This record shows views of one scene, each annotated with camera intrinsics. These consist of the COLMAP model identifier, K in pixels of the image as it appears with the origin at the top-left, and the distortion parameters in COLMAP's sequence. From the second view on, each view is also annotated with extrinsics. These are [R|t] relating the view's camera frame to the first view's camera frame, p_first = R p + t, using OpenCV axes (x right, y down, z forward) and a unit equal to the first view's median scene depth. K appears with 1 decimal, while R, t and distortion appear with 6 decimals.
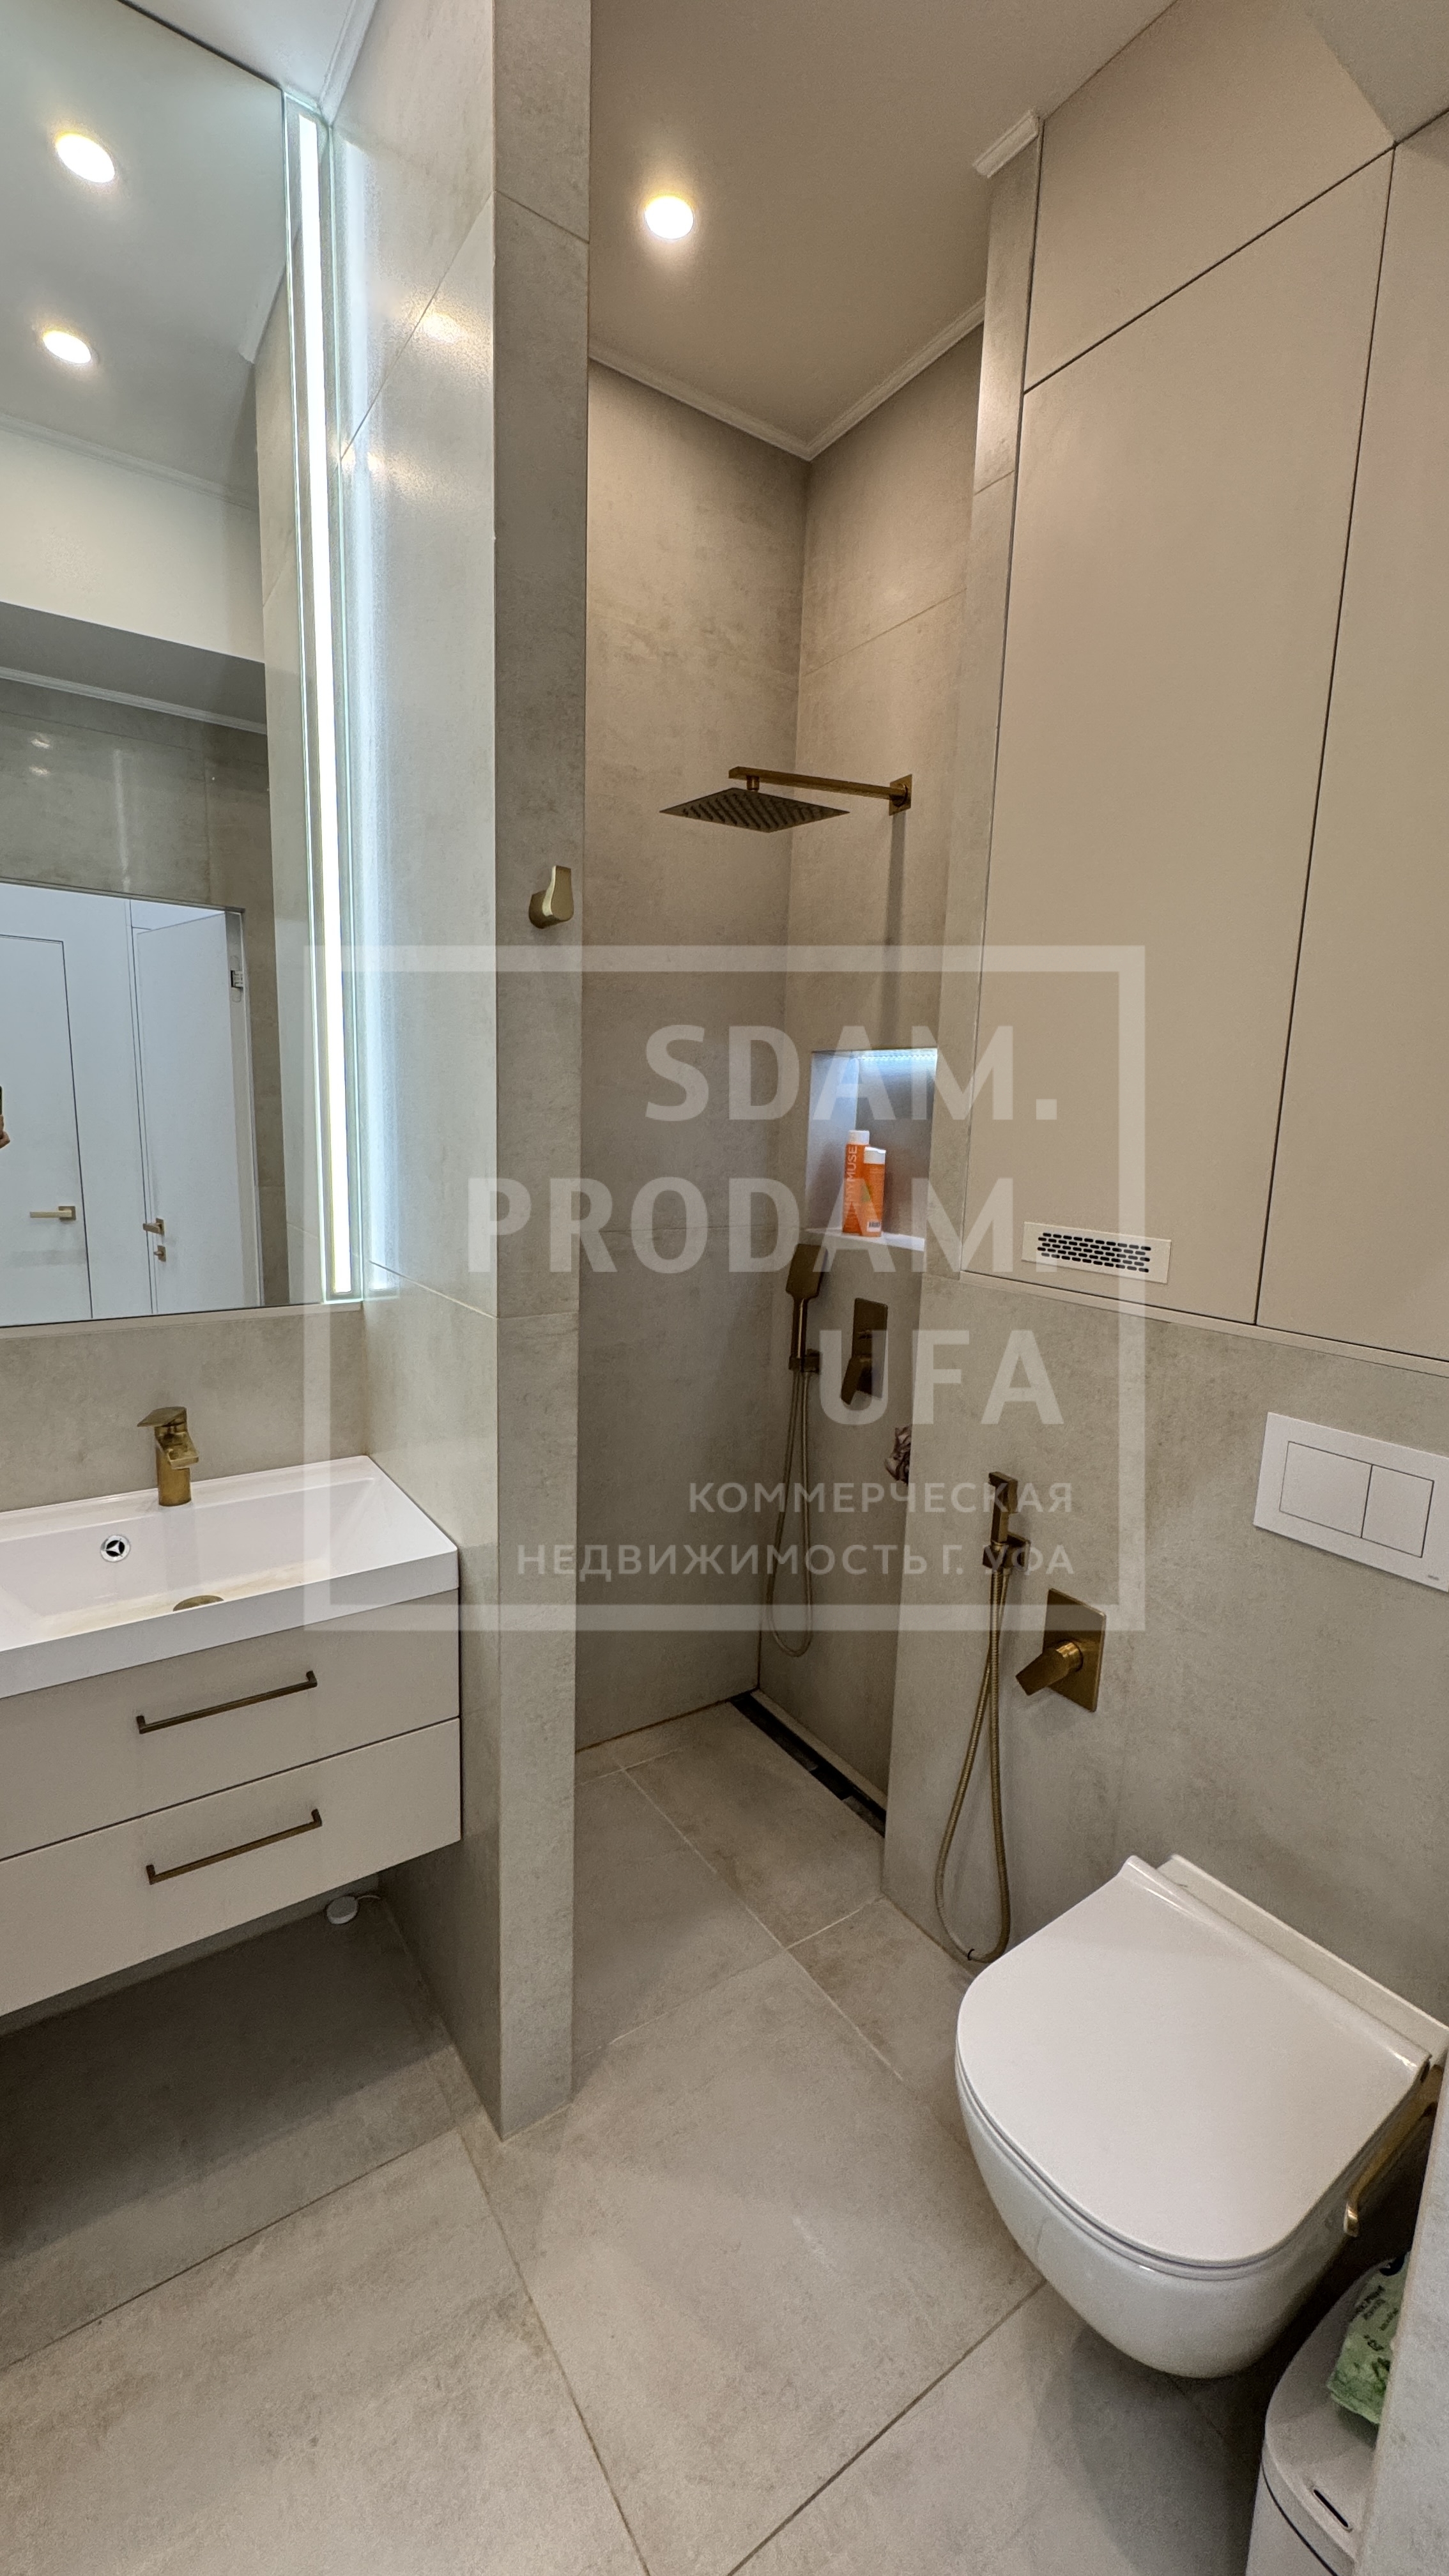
lens RADIAL K [[1022.5, 0, 725.7], [0, 1022.5, 1286.7], [0, 0, 1]] dist [-0.002846, 0.000699]
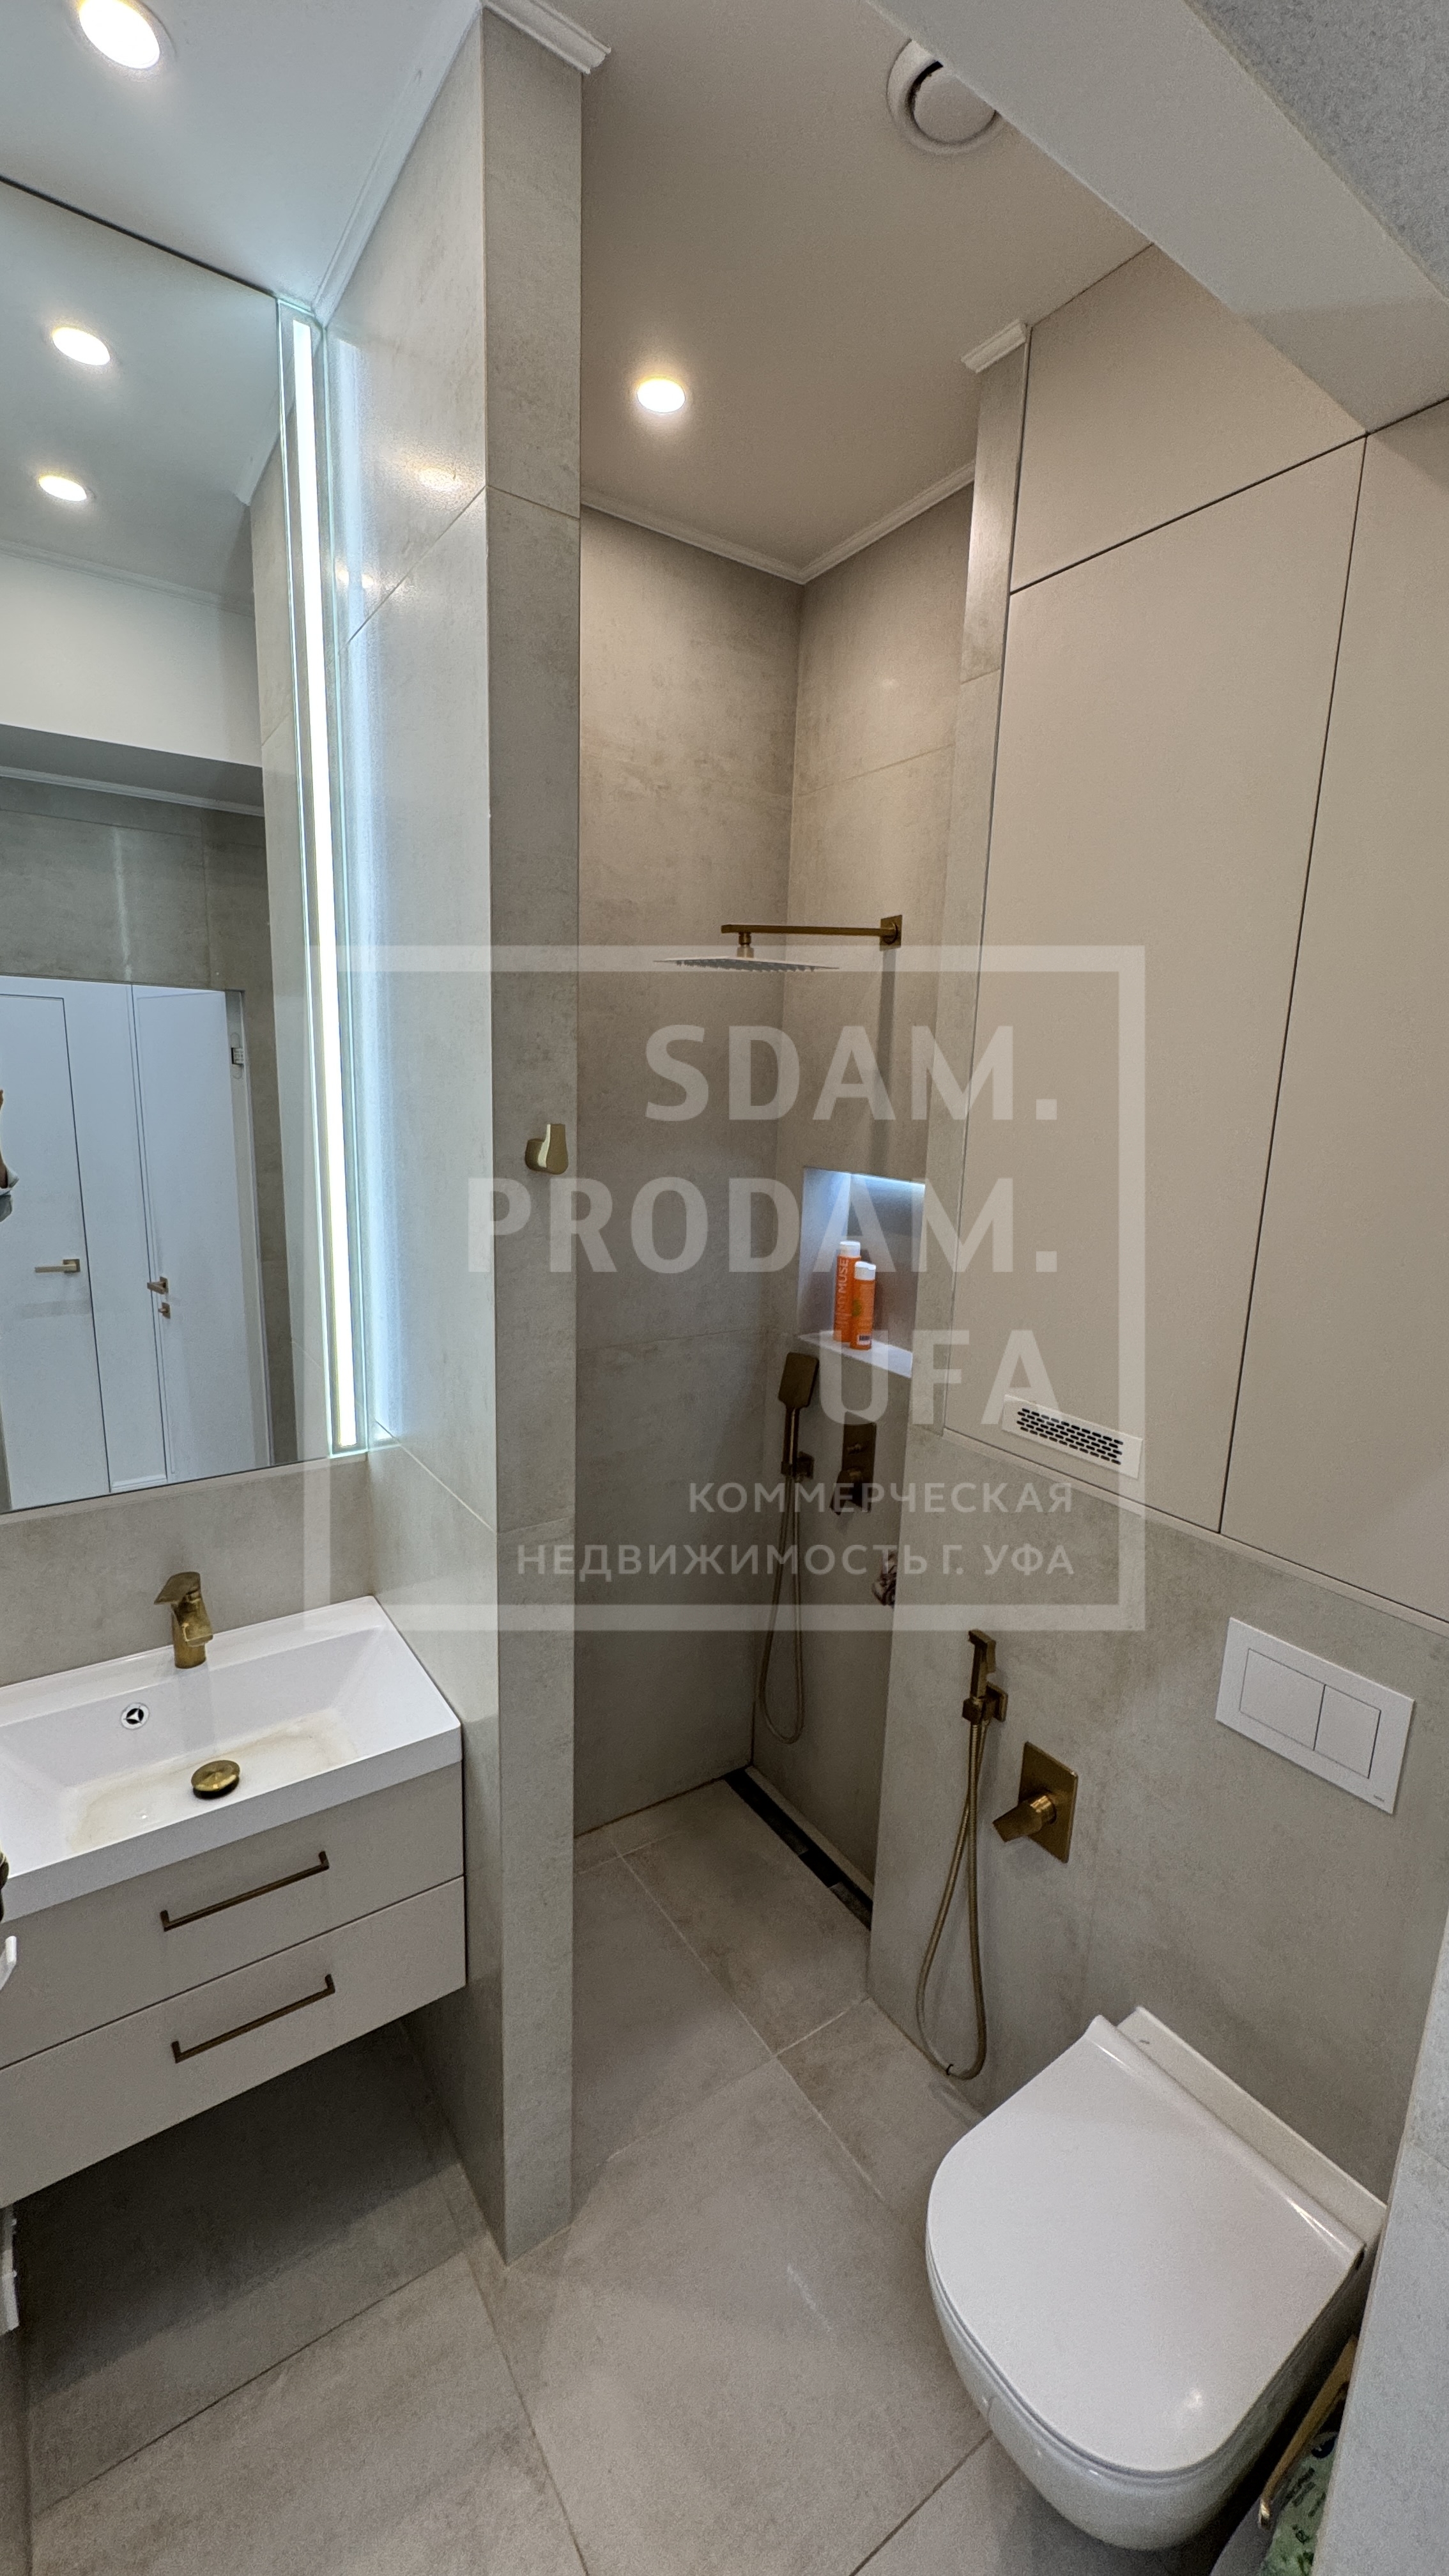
lens RADIAL K [[1022.5, 0, 725.2], [0, 1022.5, 1287.0], [0, 0, 1]] dist [-0.002846, 0.000699]
pose [[1.000000, 0.000583, -0.000735, 0.009904], [-0.000560, 0.999533, 0.030536, -0.216927], [0.000752, -0.030536, 0.999533, -0.035986]]
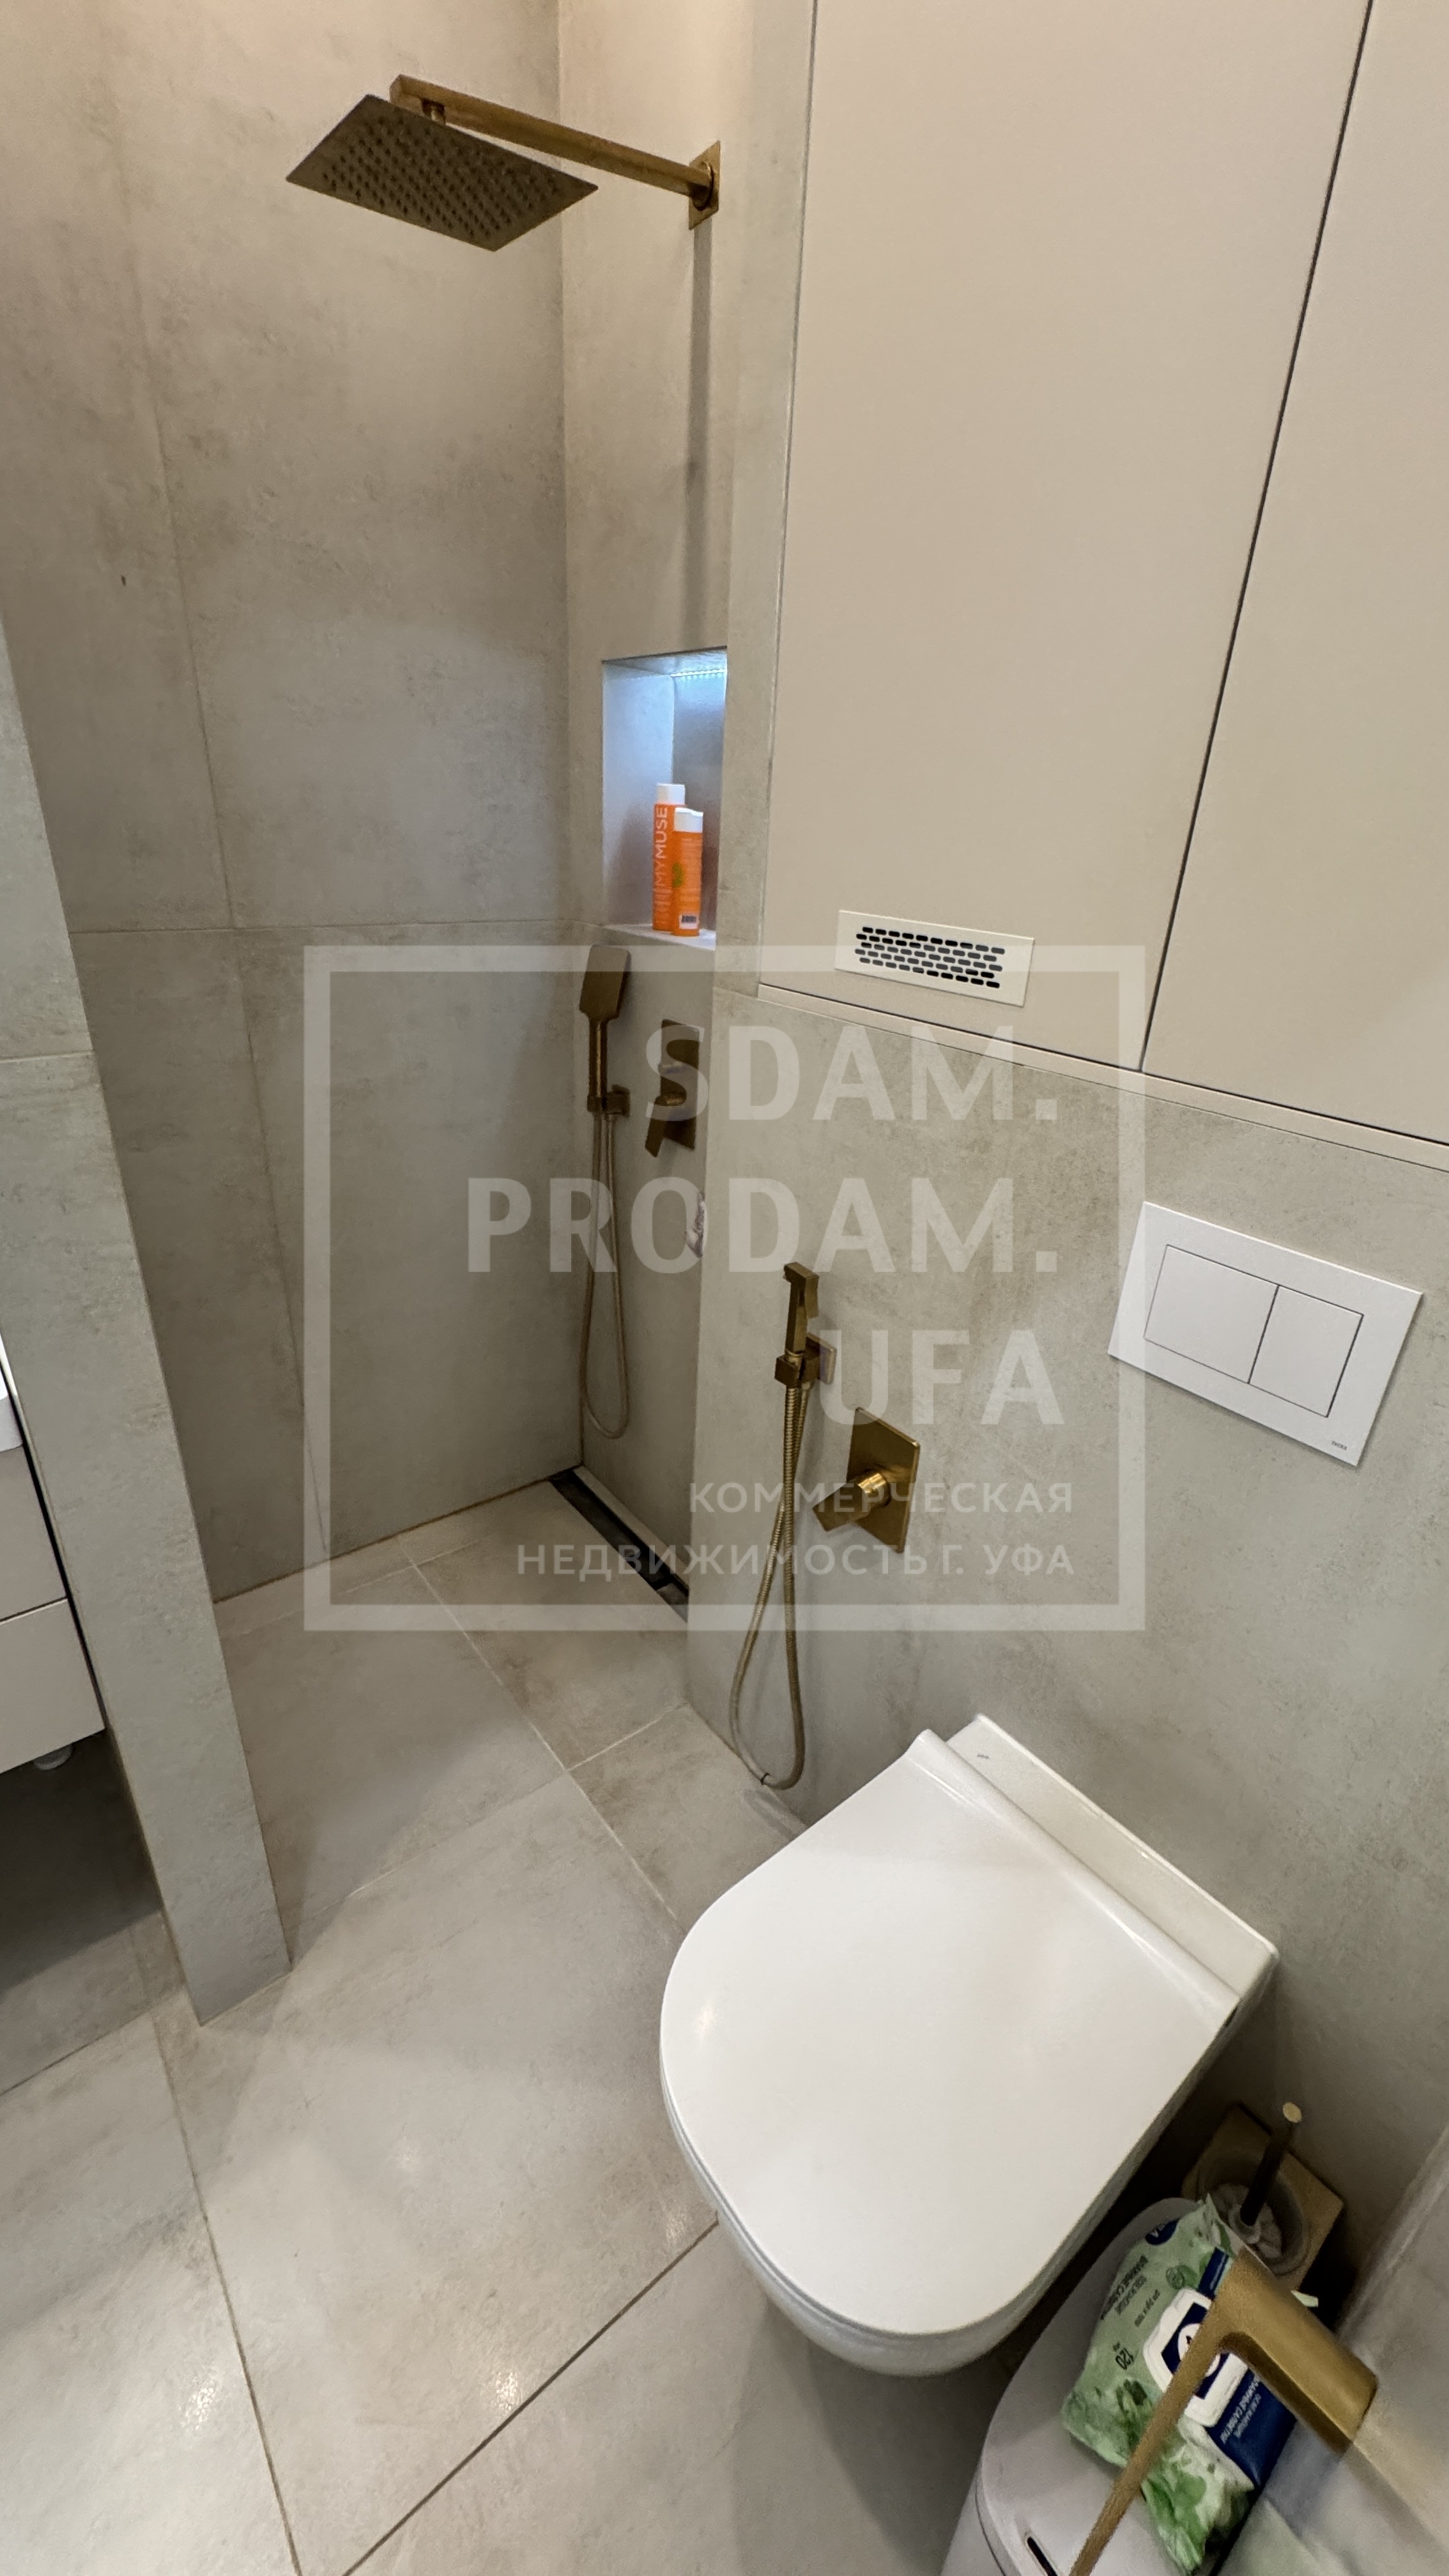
lens RADIAL K [[1022.5, 0, 724.9], [0, 1022.5, 1284.4], [0, 0, 1]] dist [-0.002846, 0.000699]
pose [[0.997637, -0.017008, 0.066562, 0.177006], [-0.001653, 0.962651, 0.270742, -0.007843], [-0.068680, -0.270212, 0.960348, 0.299593]]
